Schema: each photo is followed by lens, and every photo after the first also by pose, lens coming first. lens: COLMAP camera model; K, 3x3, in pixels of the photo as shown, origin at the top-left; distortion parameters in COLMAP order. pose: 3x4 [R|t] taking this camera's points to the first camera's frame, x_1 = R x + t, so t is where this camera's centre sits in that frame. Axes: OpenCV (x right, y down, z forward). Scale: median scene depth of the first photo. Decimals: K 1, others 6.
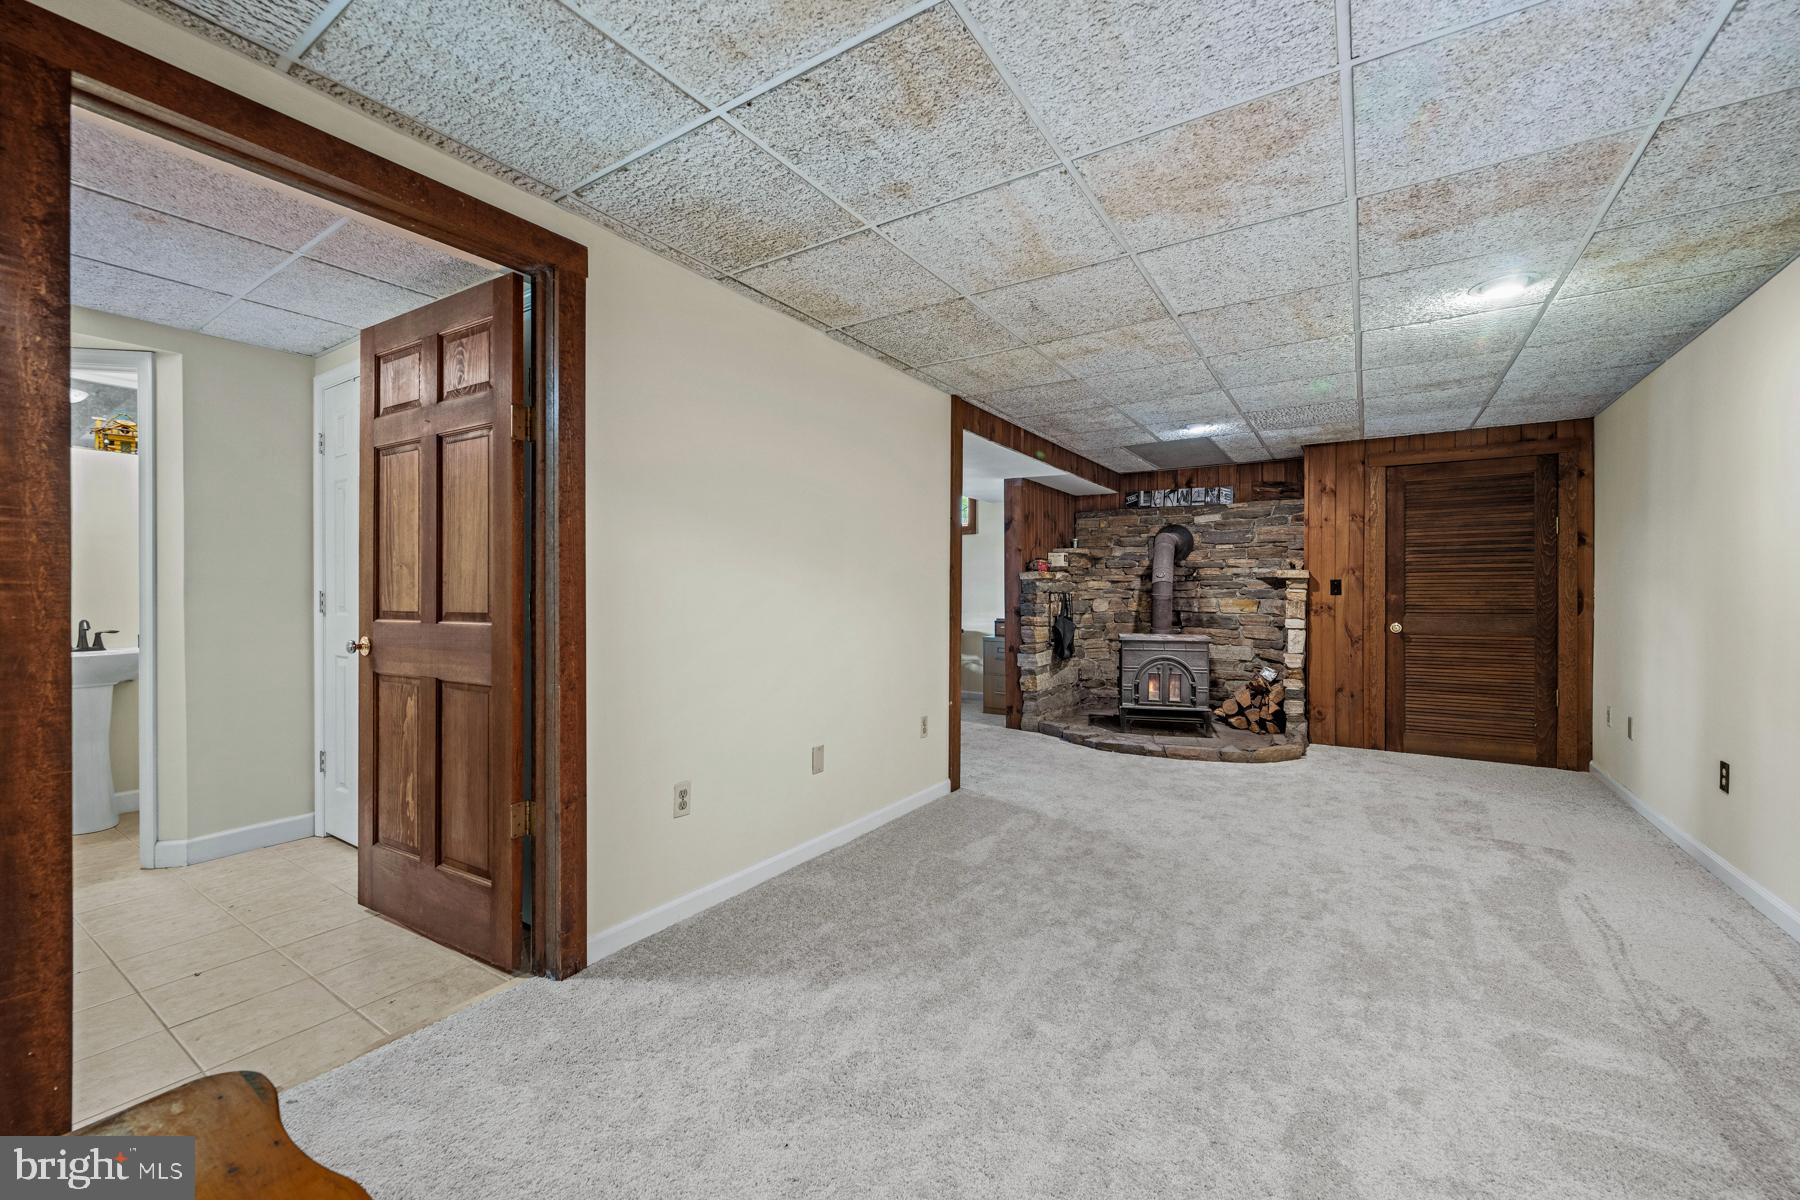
lens RADIAL K [[702.8, 0, 909.3], [0, 702.8, 600.0], [0, 0, 1]] dist [-0.001987, -0.000077]
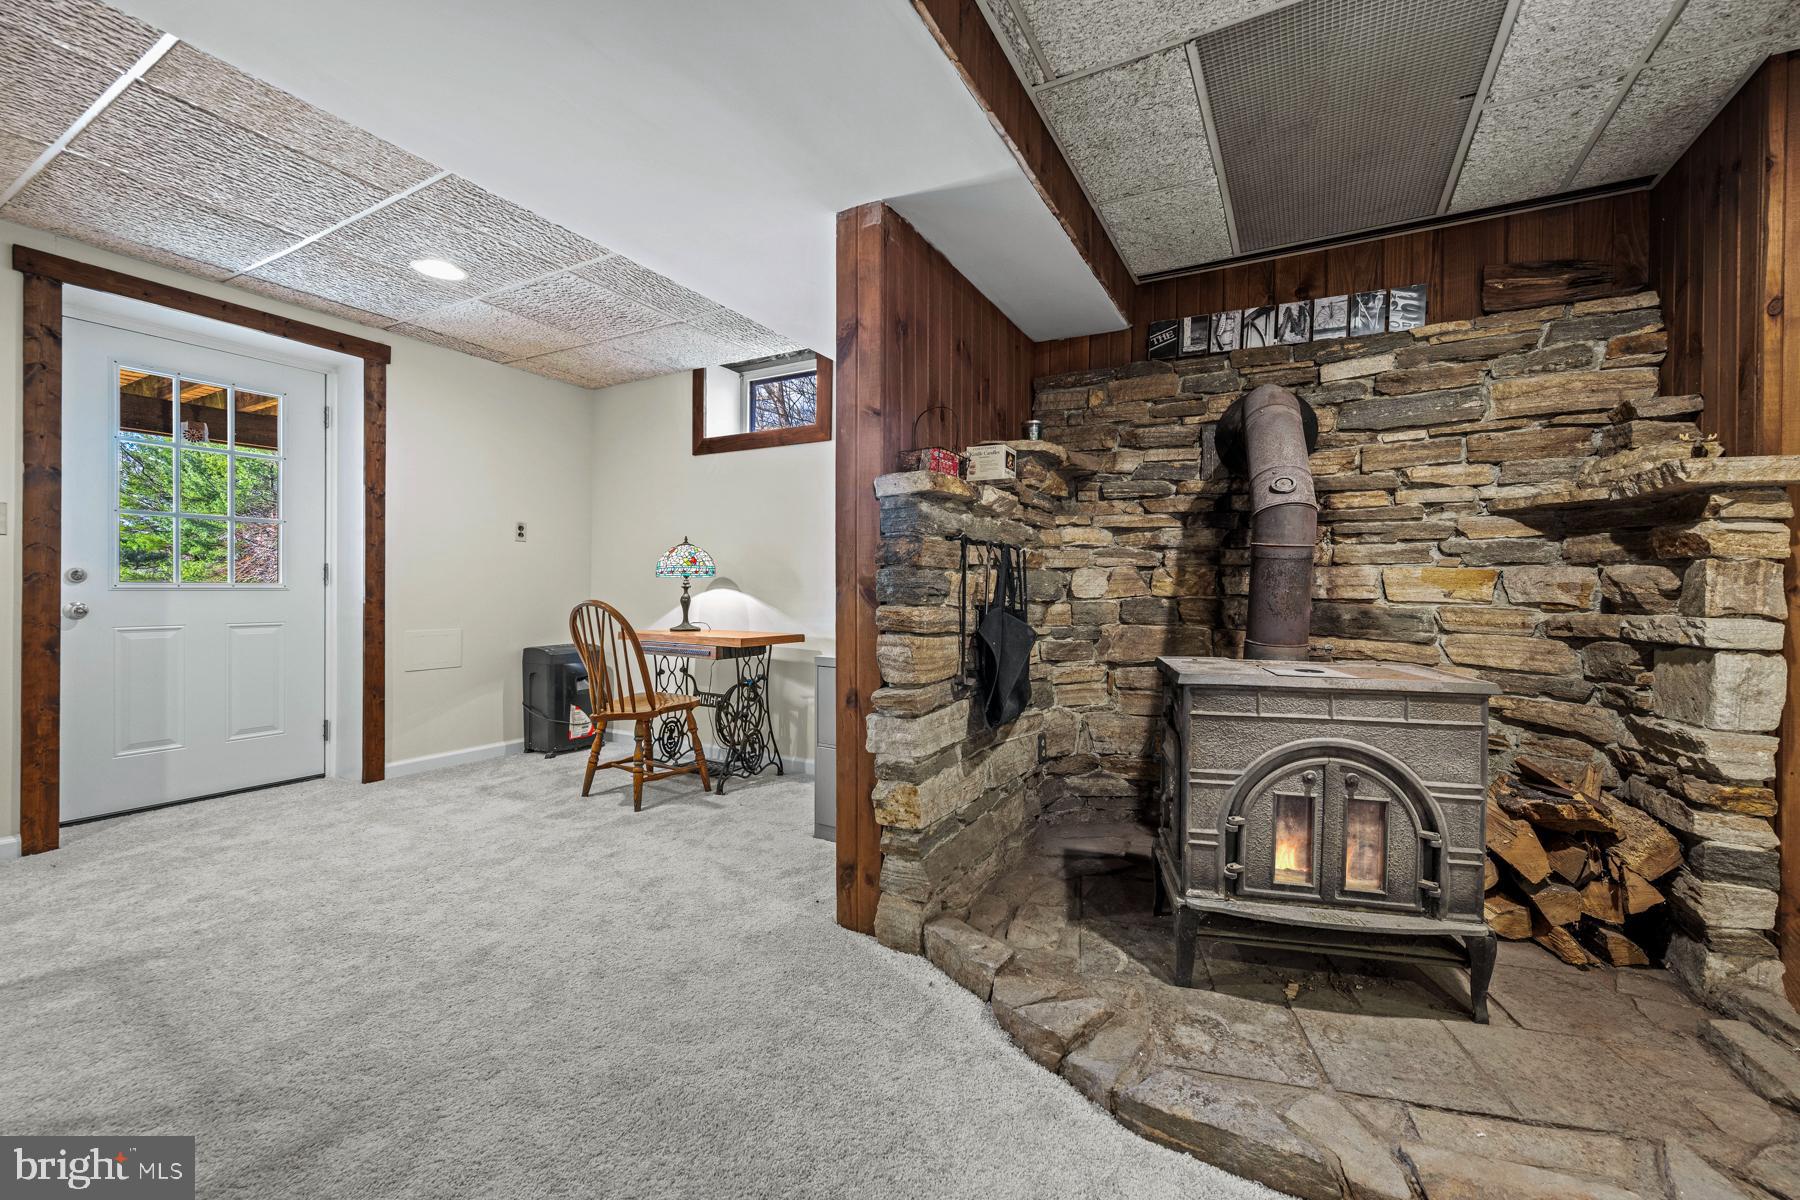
lens RADIAL K [[702.8, 0, 906.0], [0, 702.8, 593.6], [0, 0, 1]] dist [-0.001987, -0.000077]
pose [[0.998013, 0.008336, 0.062458, 0.142591], [-0.008216, 0.999964, -0.002168, 0.016825], [-0.062474, 0.001650, 0.998045, 0.619041]]
